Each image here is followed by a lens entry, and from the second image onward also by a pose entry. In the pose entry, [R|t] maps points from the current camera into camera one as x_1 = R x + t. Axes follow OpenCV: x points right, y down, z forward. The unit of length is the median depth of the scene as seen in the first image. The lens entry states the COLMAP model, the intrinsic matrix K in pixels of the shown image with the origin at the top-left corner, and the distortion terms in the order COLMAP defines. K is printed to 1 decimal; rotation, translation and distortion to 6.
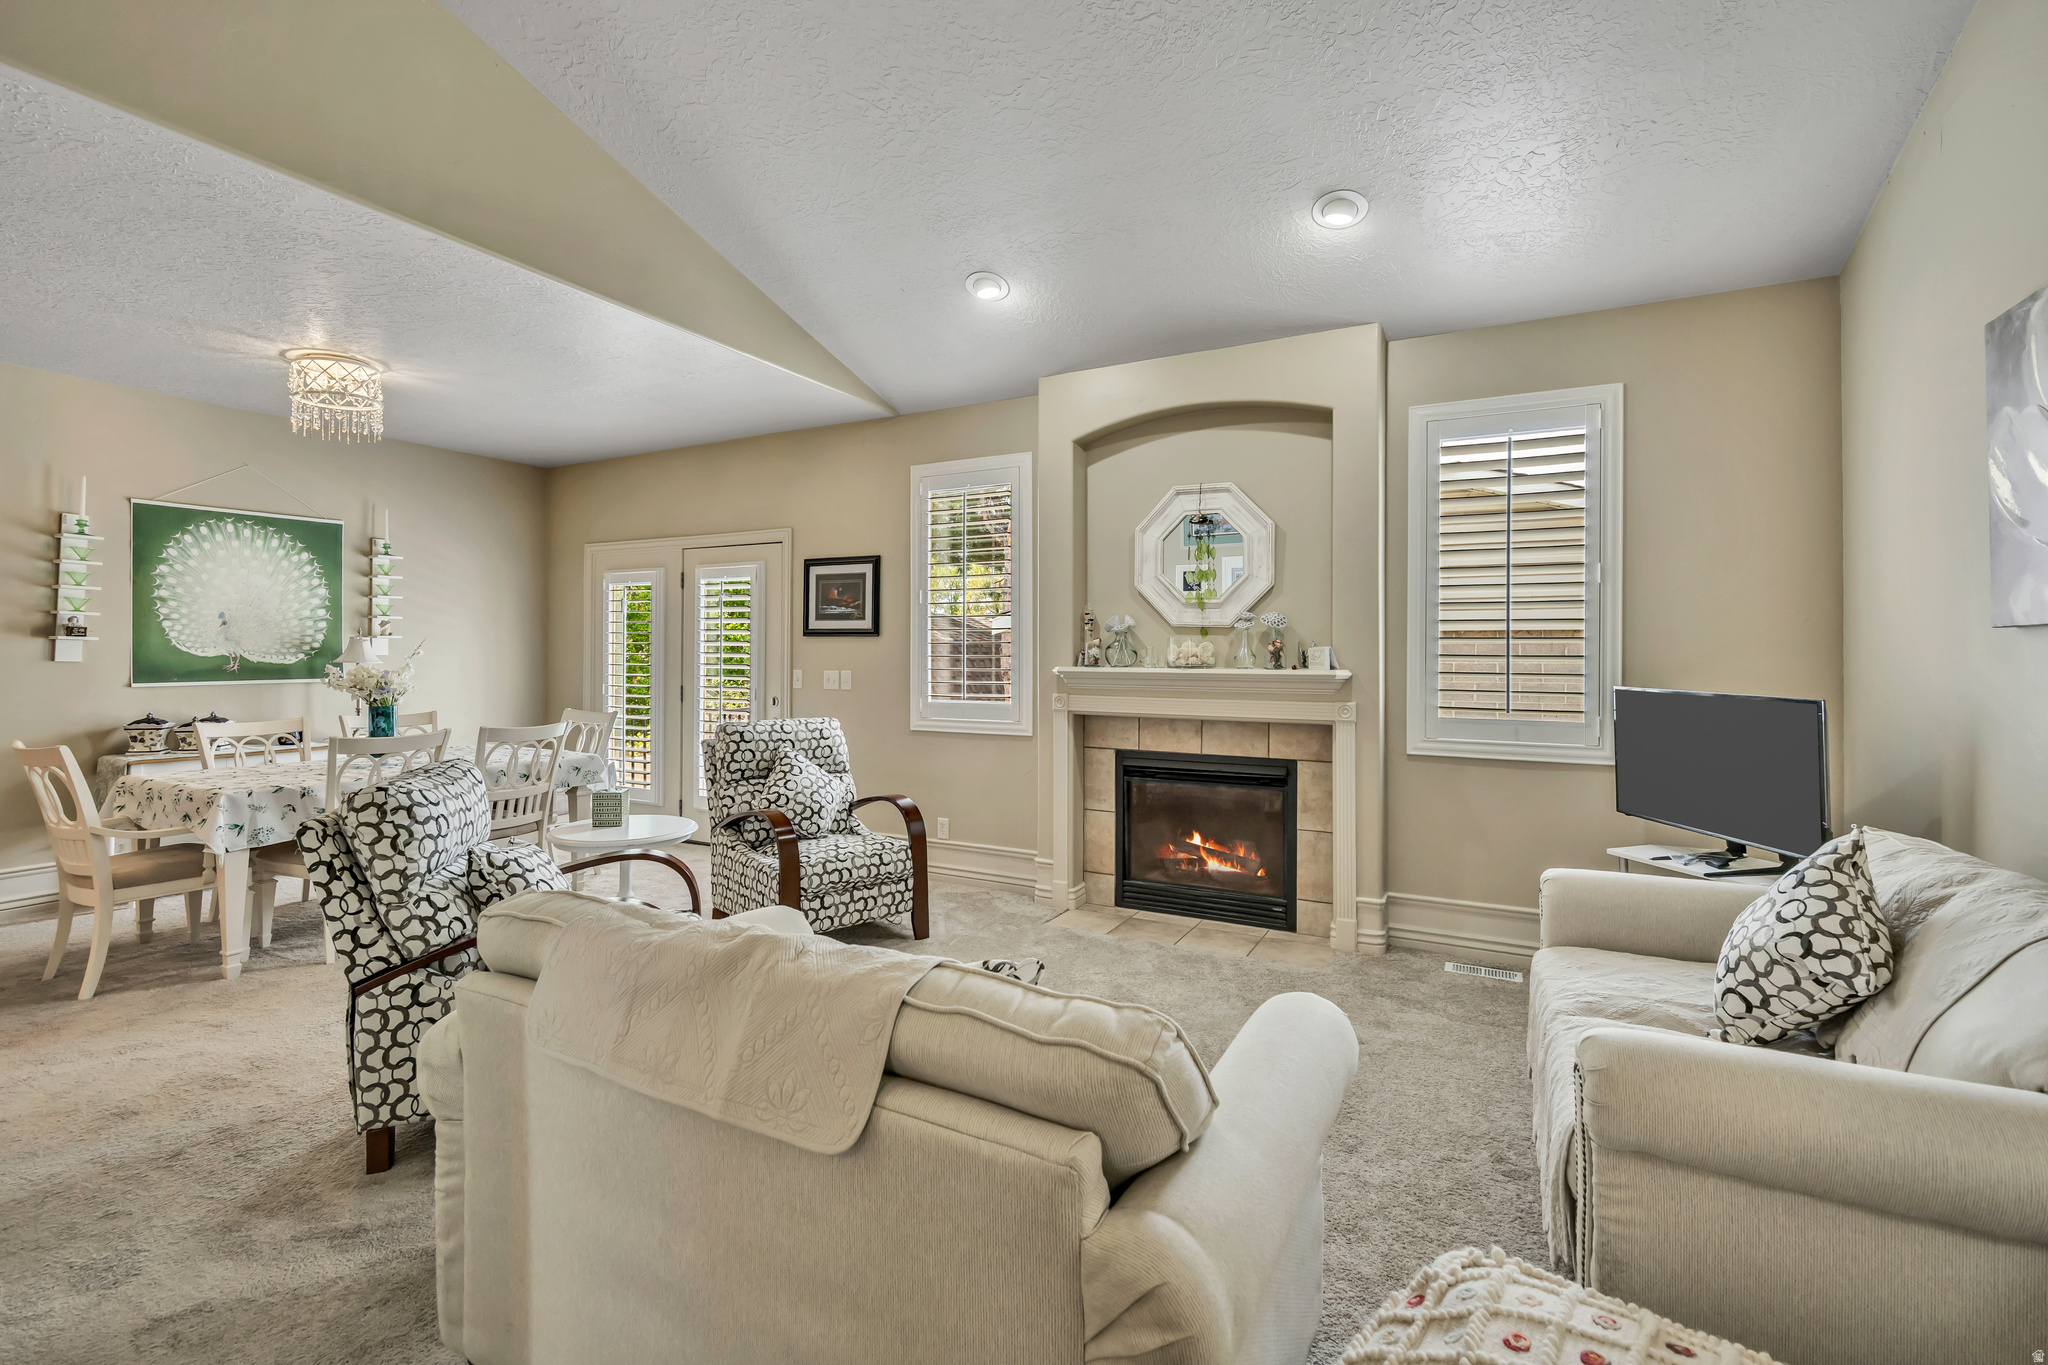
lens RADIAL K [[901.1, 0, 1030.6], [0, 901.1, 647.1], [0, 0, 1]] dist [-0.002570, 0.000849]
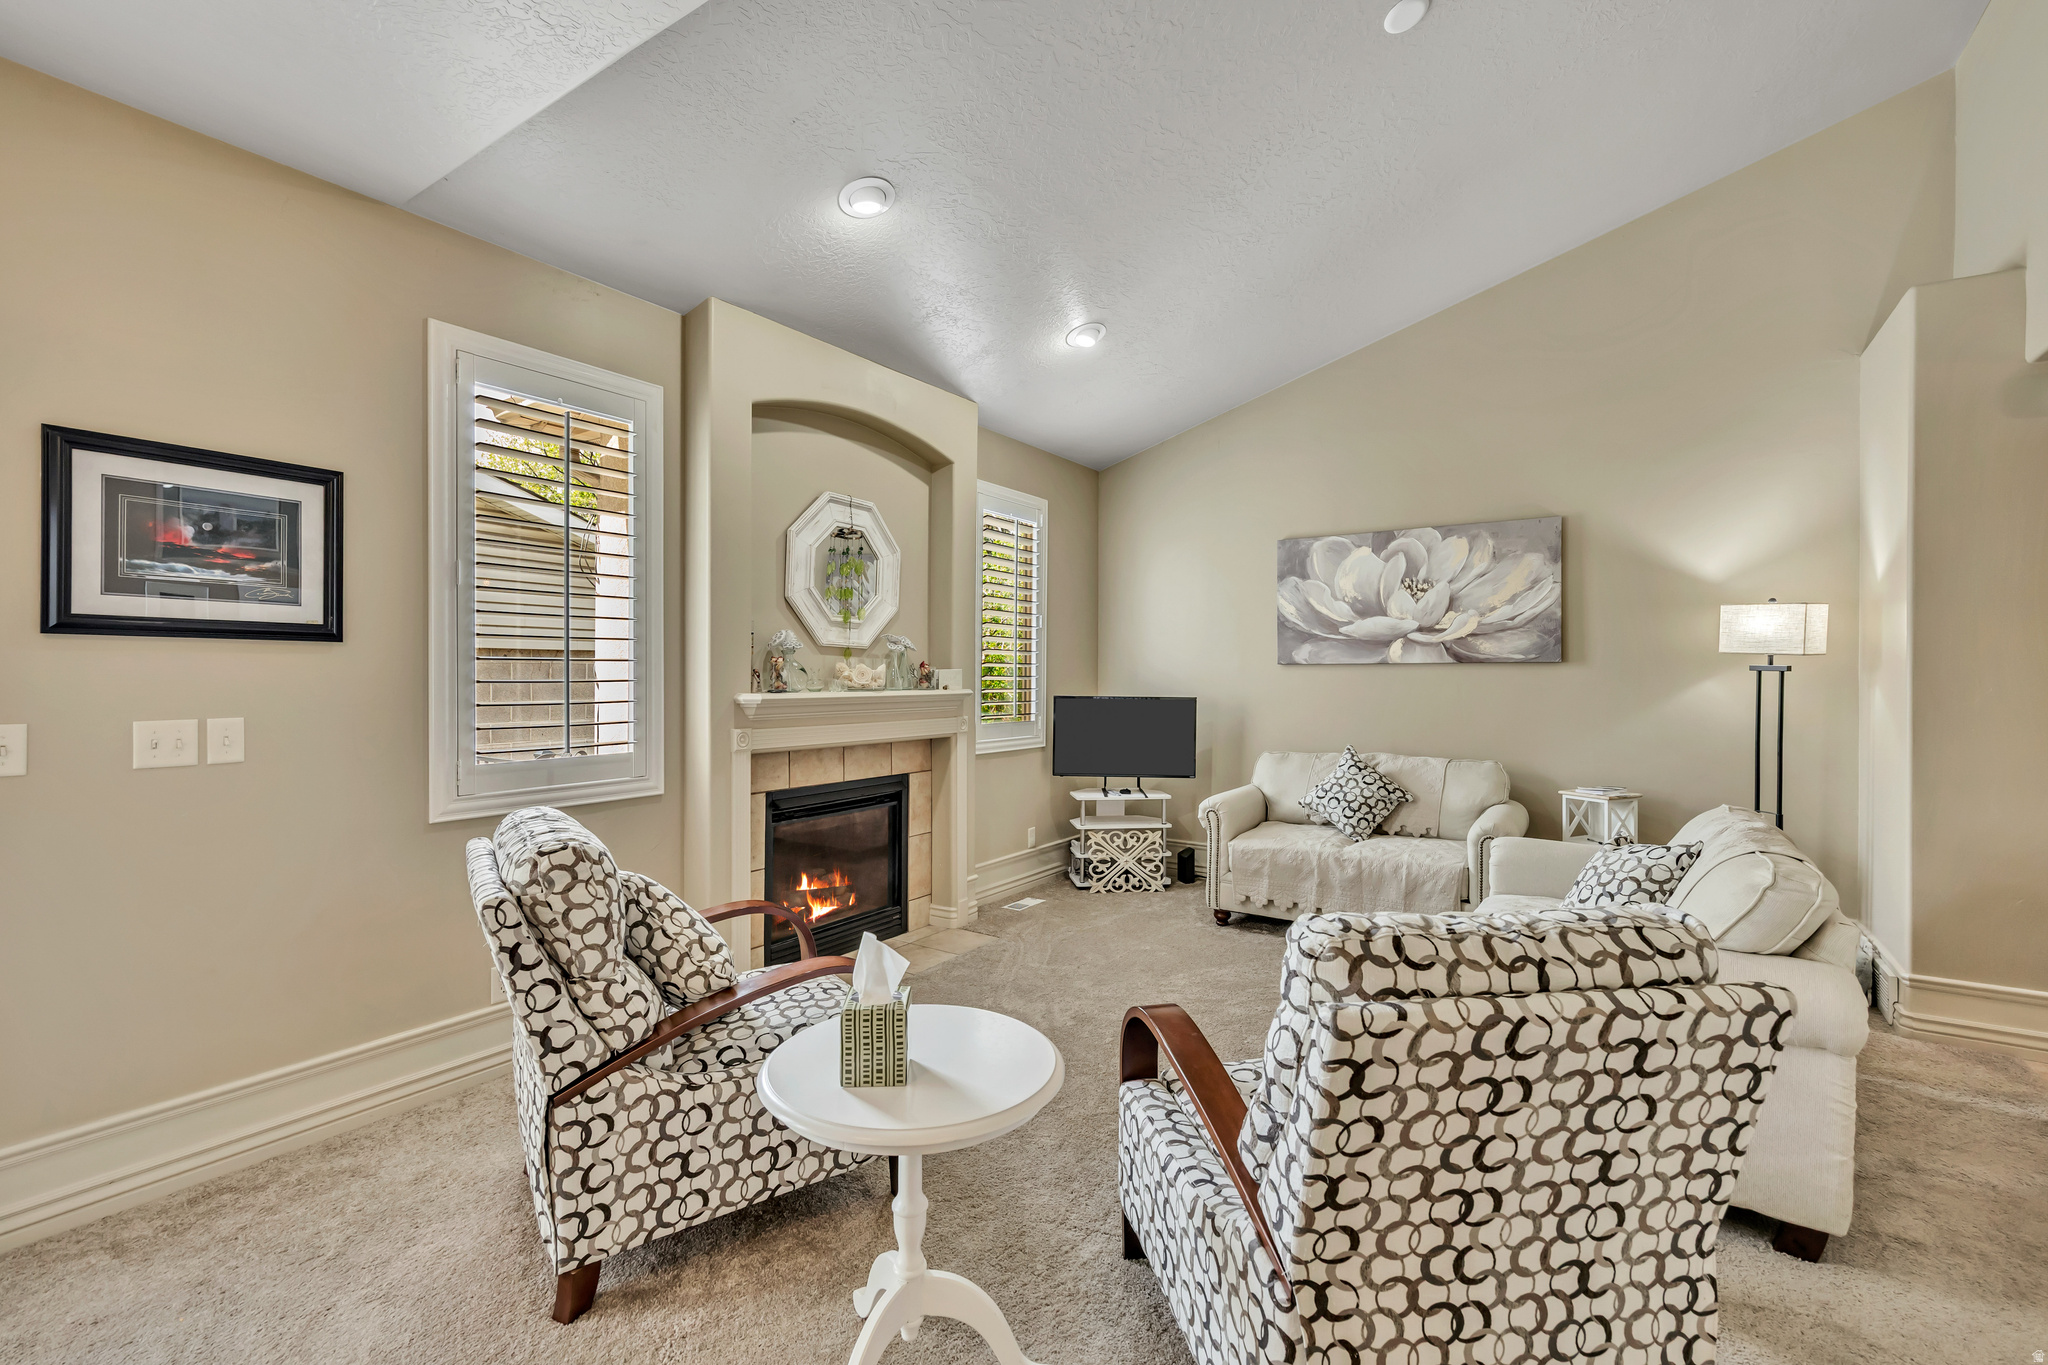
lens RADIAL K [[901.1, 0, 1019.3], [0, 901.1, 680.7], [0, 0, 1]] dist [-0.002570, 0.000849]
pose [[0.108990, -0.010715, 0.993985, -0.622111], [-0.008427, 0.999896, 0.011703, -0.000101], [-0.994007, -0.009651, 0.108888, 0.608374]]
